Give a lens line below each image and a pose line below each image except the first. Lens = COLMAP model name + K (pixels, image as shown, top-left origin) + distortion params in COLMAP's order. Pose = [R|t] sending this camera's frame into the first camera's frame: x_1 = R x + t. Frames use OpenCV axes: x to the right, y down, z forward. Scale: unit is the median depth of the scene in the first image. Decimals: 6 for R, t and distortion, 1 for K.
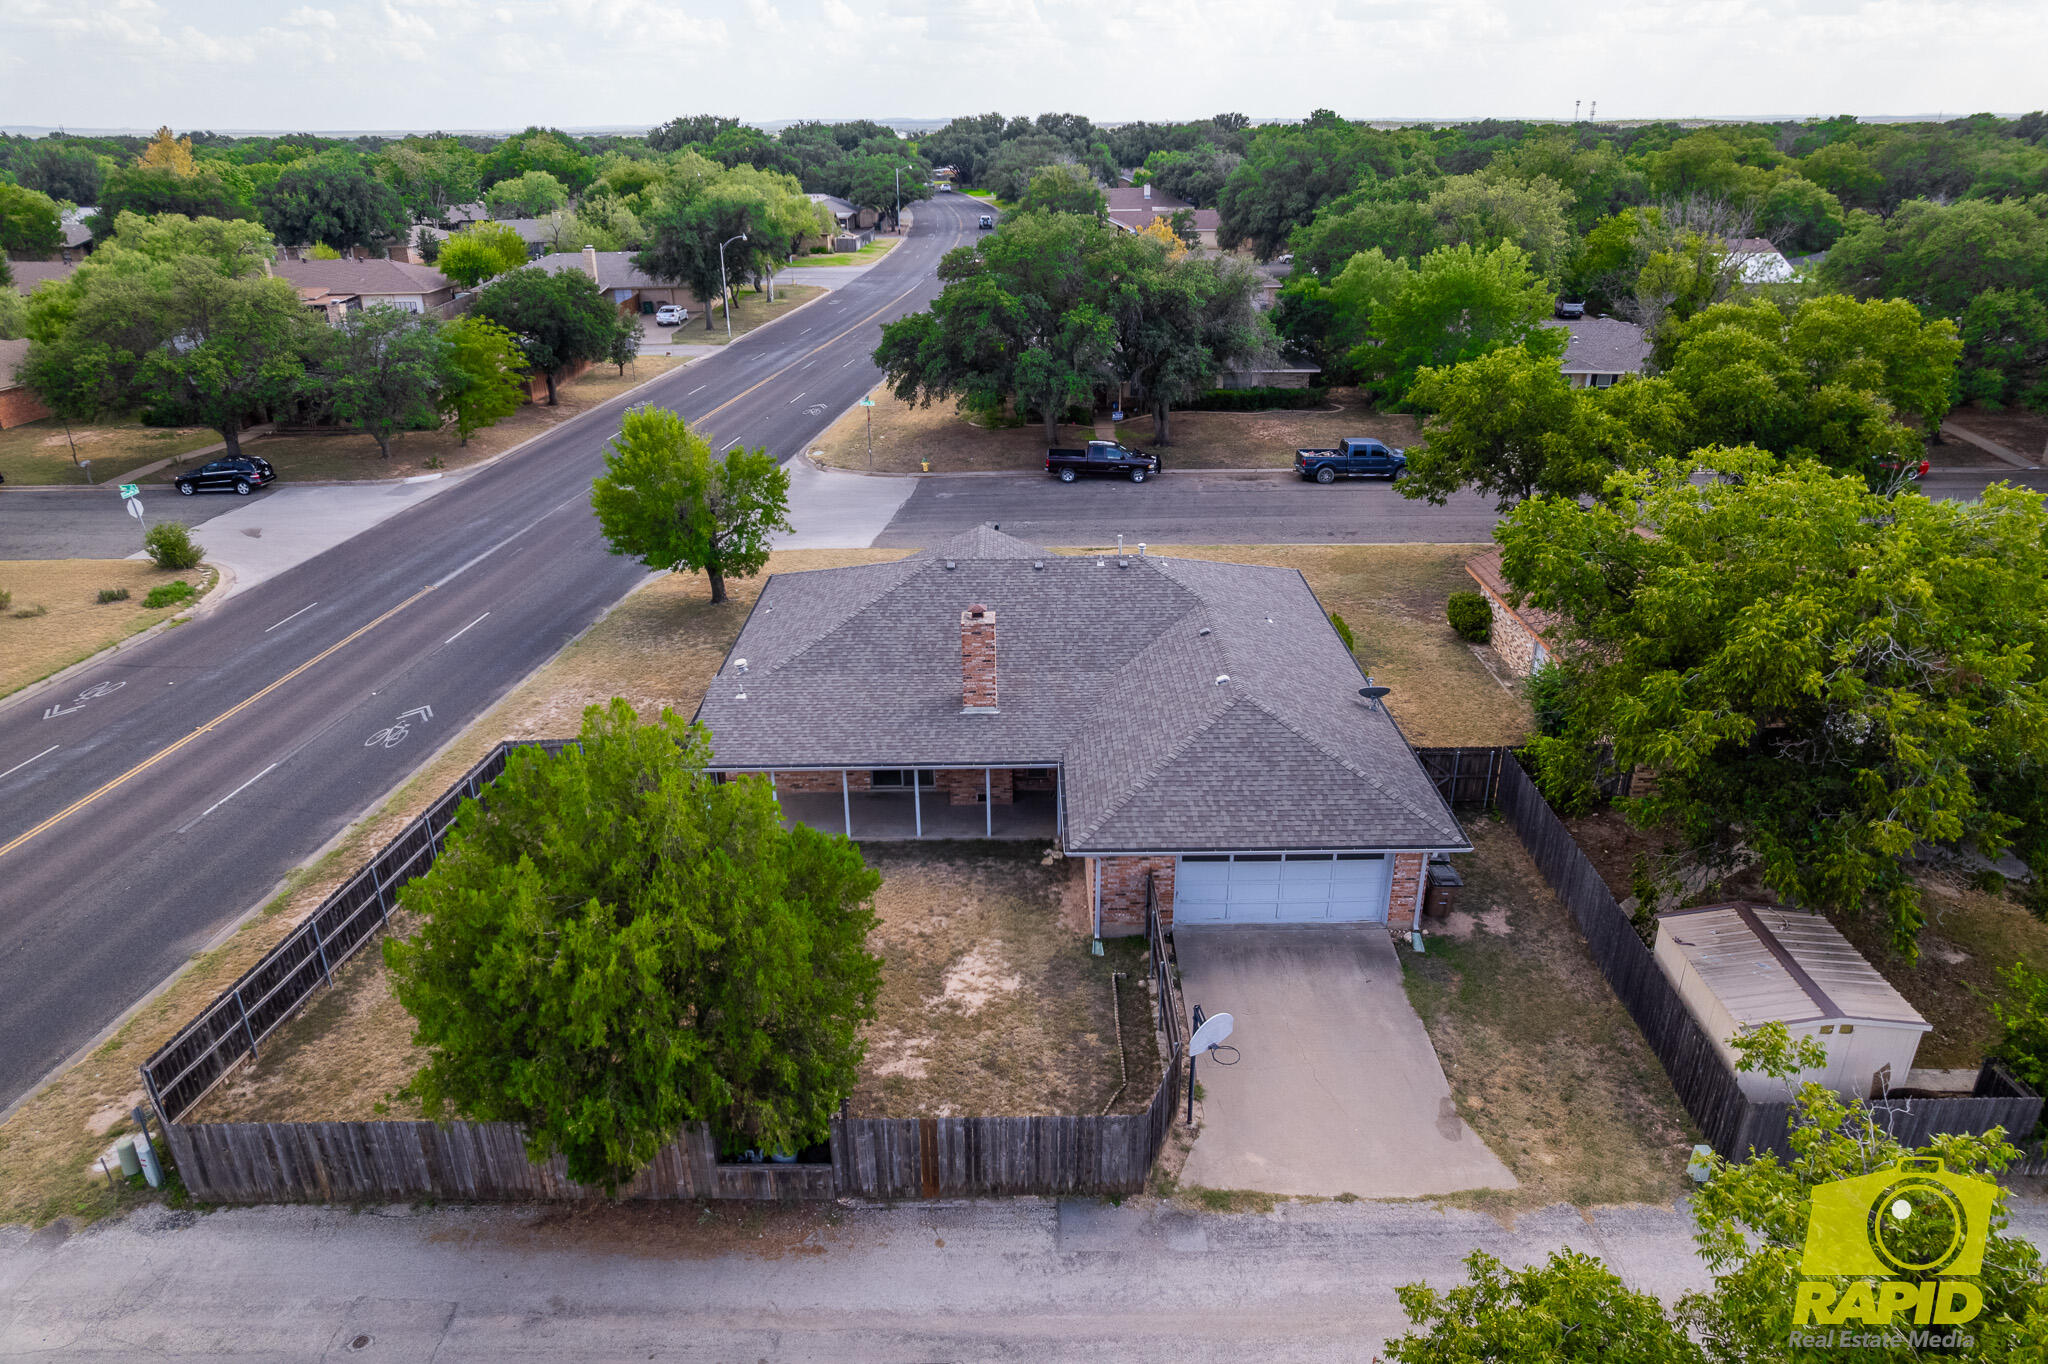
lens RADIAL K [[1305.8, 0, 1027.9], [0, 1305.8, 690.6], [0, 0, 1]] dist [-0.075179, 0.070726]
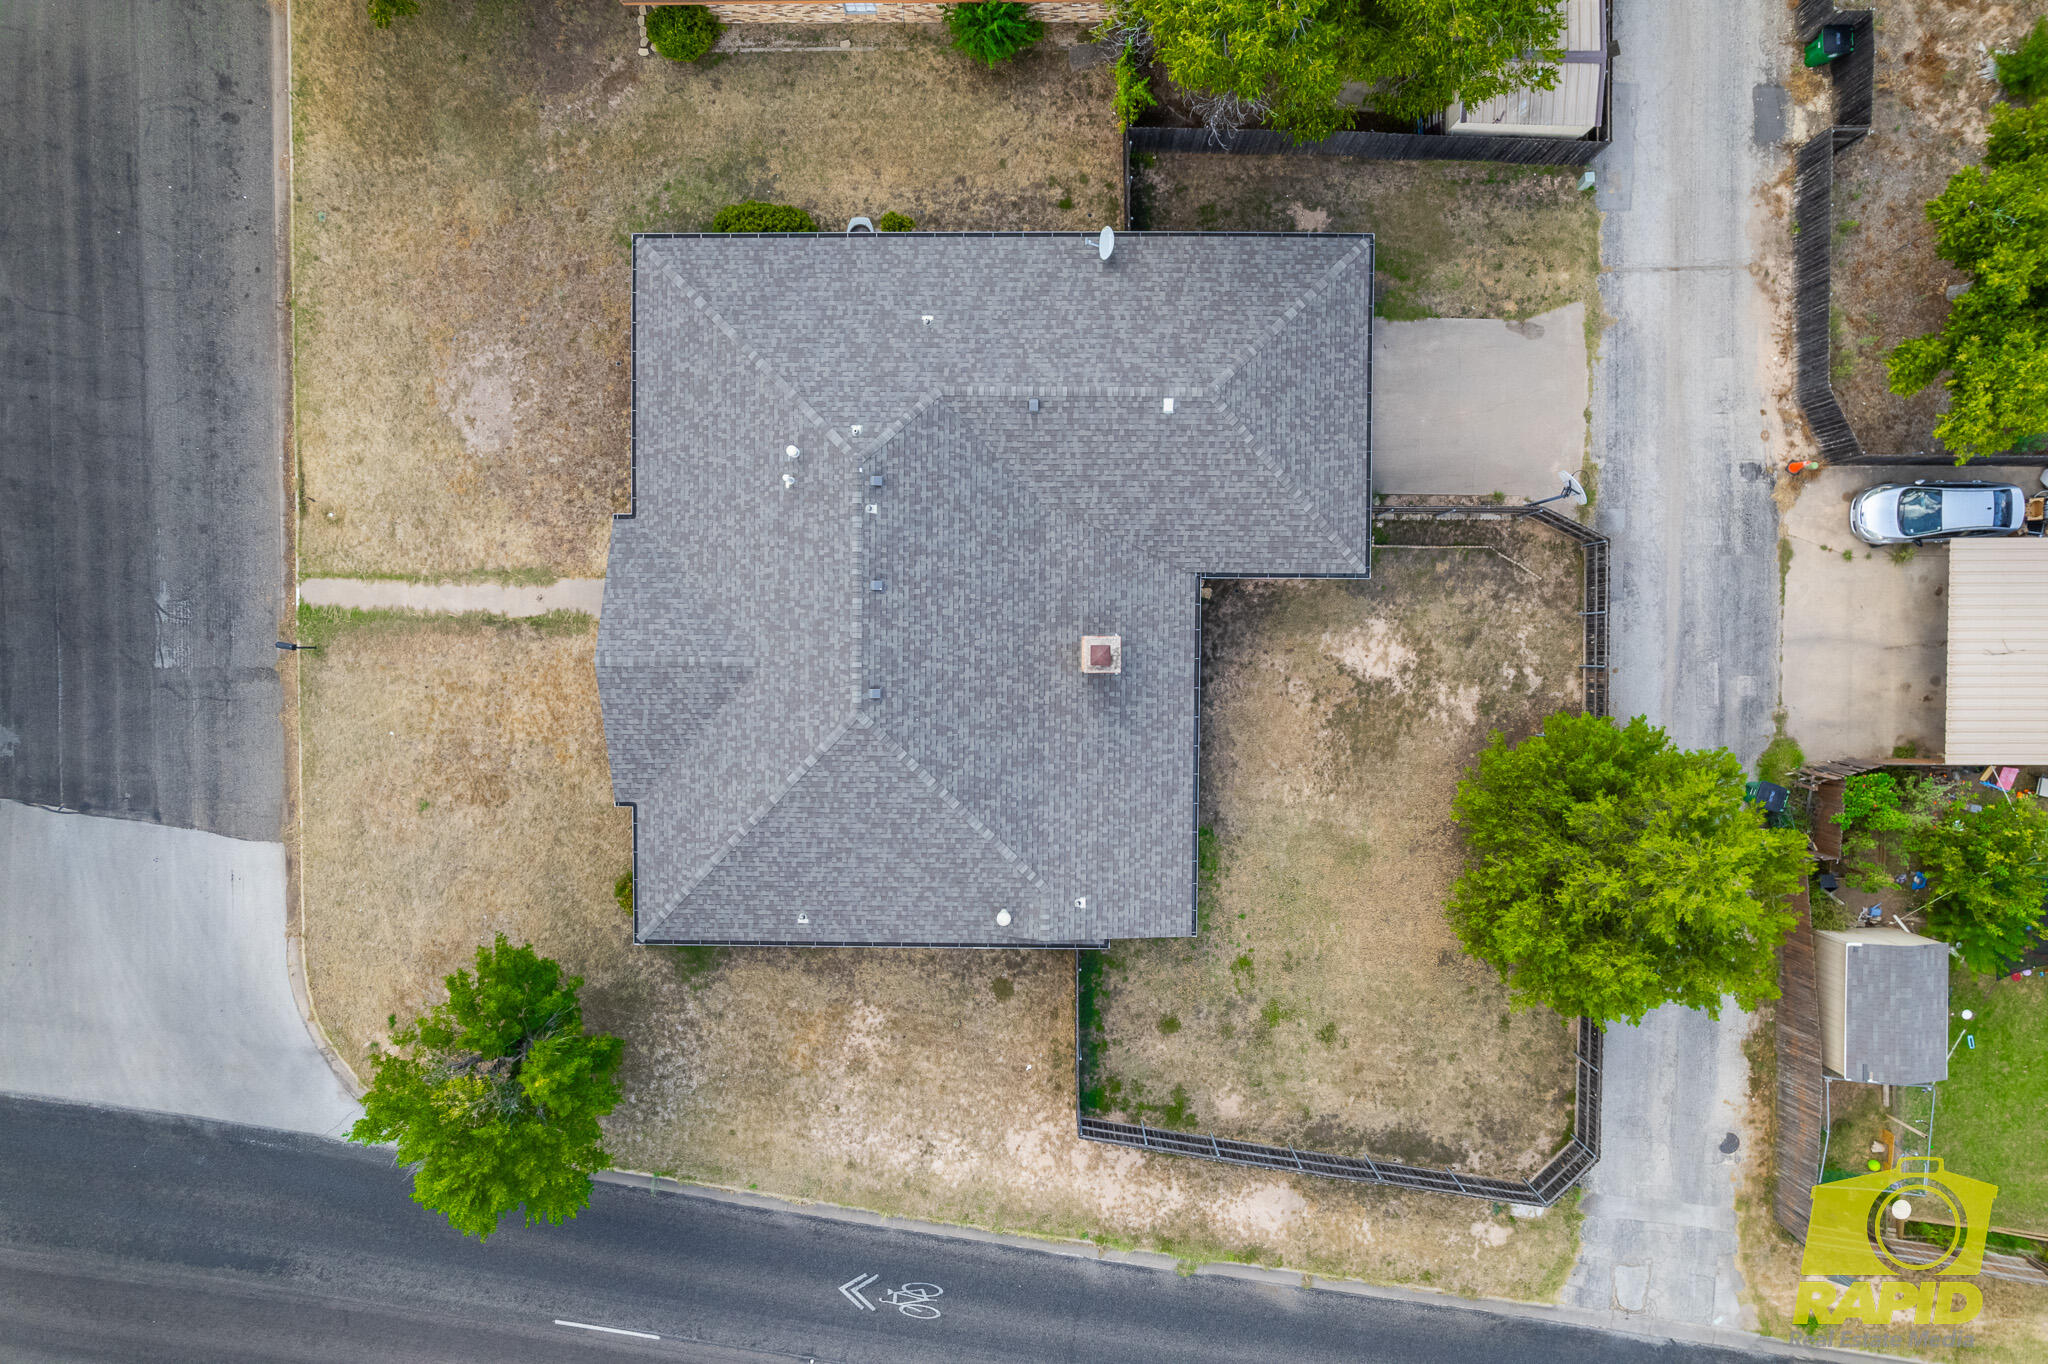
lens RADIAL K [[1305.8, 0, 1027.9], [0, 1305.8, 690.6], [0, 0, 1]] dist [-0.075179, 0.070726]
pose [[0.012432, -0.999612, -0.024941, -0.039289], [0.409319, -0.017670, 0.912220, -0.877943], [-0.912307, -0.021549, 0.408940, 0.638227]]
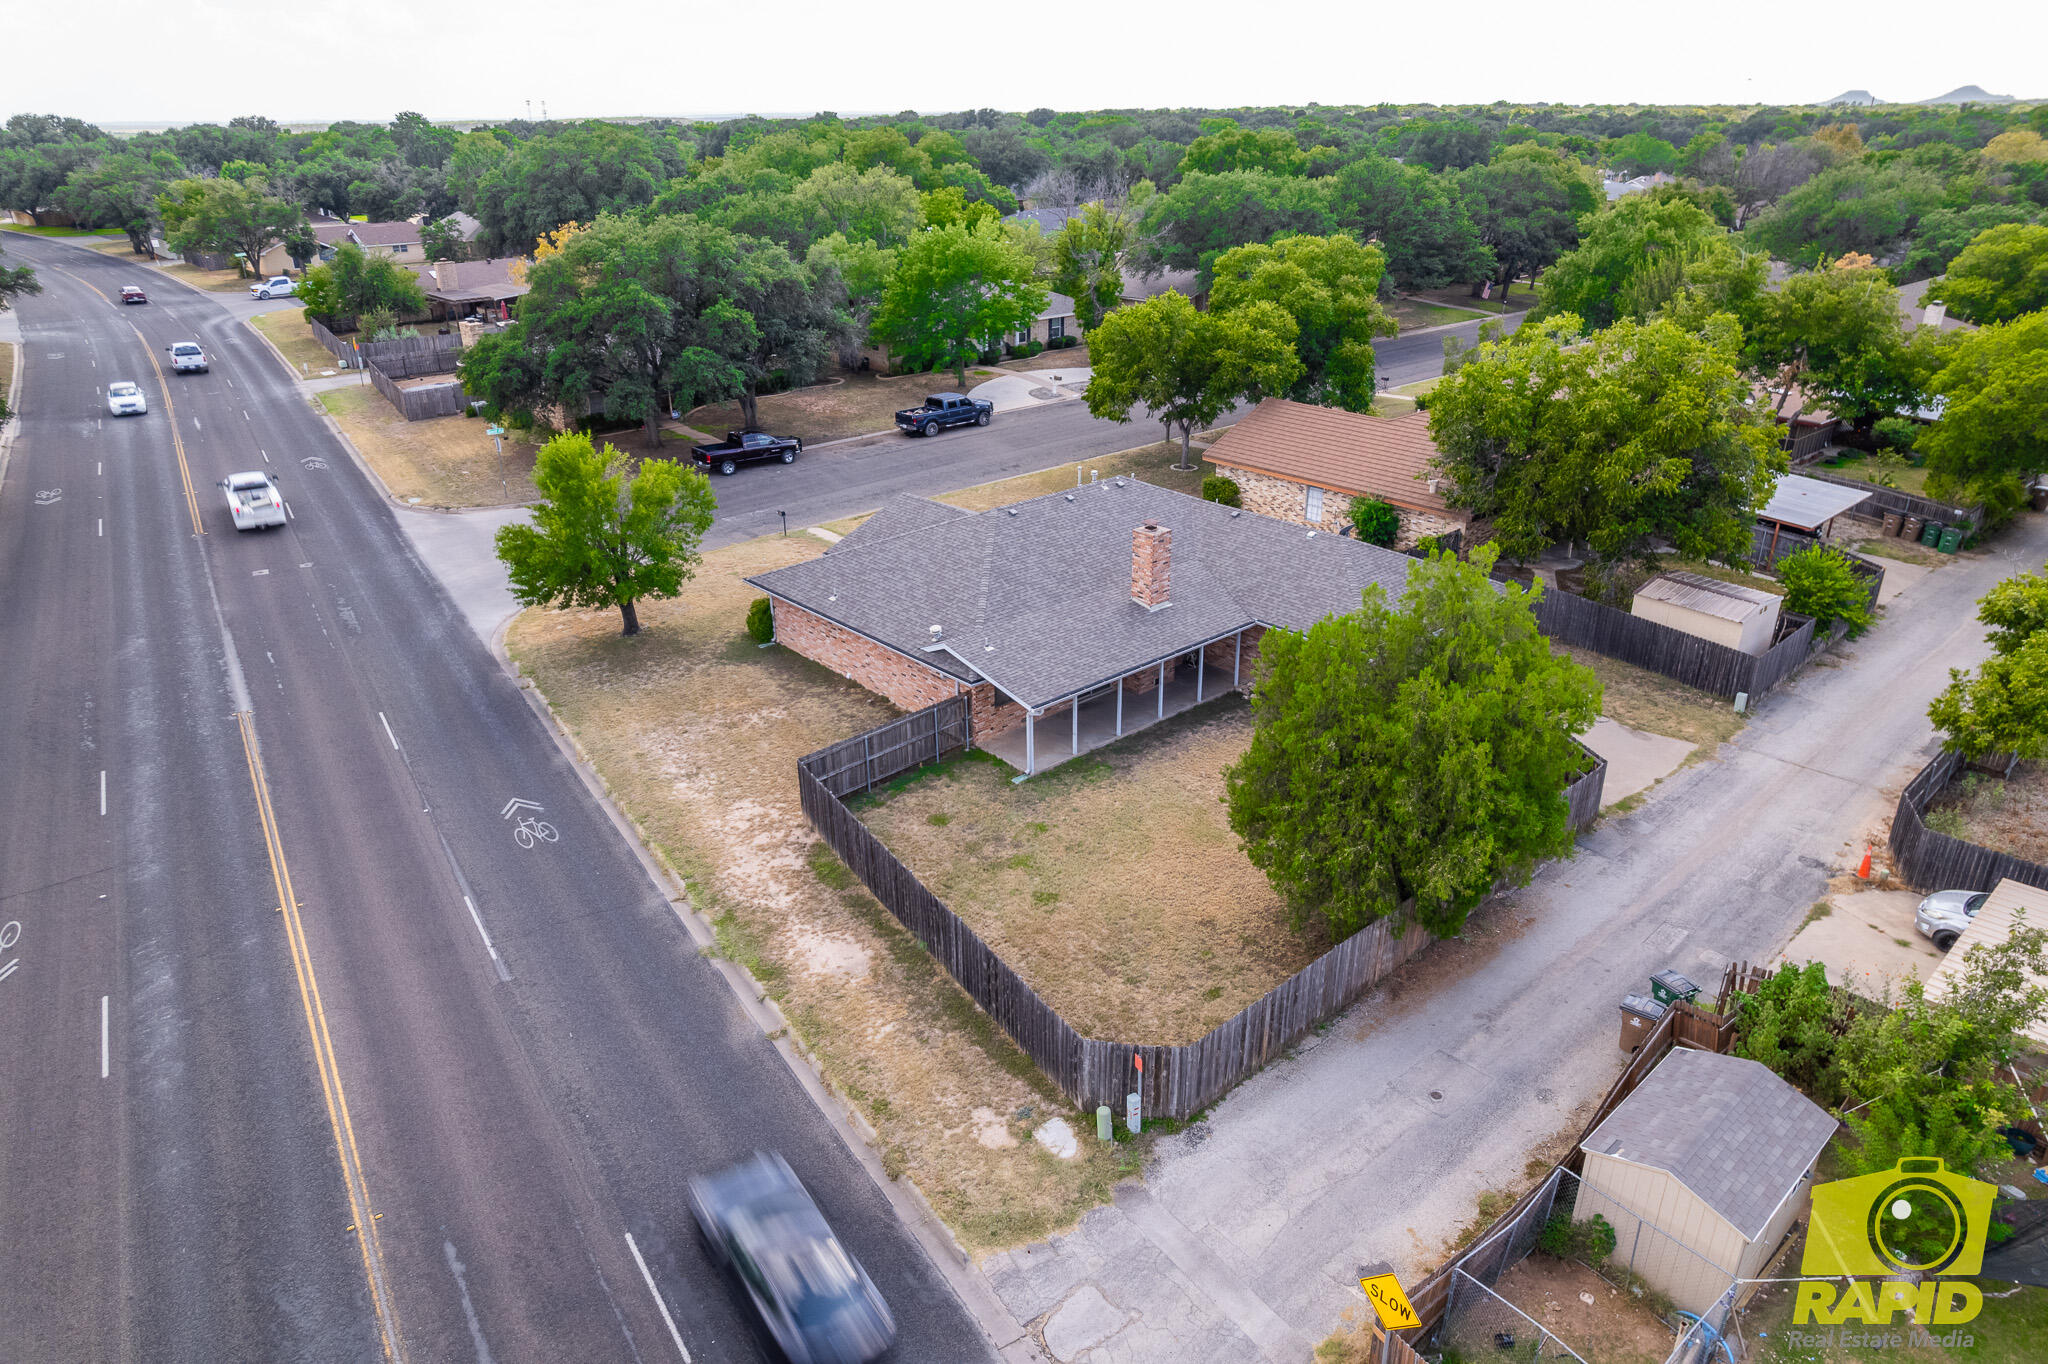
lens RADIAL K [[1305.8, 0, 1027.9], [0, 1305.8, 690.6], [0, 0, 1]] dist [-0.075179, 0.070726]
pose [[0.749057, -0.269089, 0.605396, -0.854375], [0.269154, 0.958591, 0.093053, -0.053764], [-0.605367, 0.093243, 0.790466, 0.122448]]
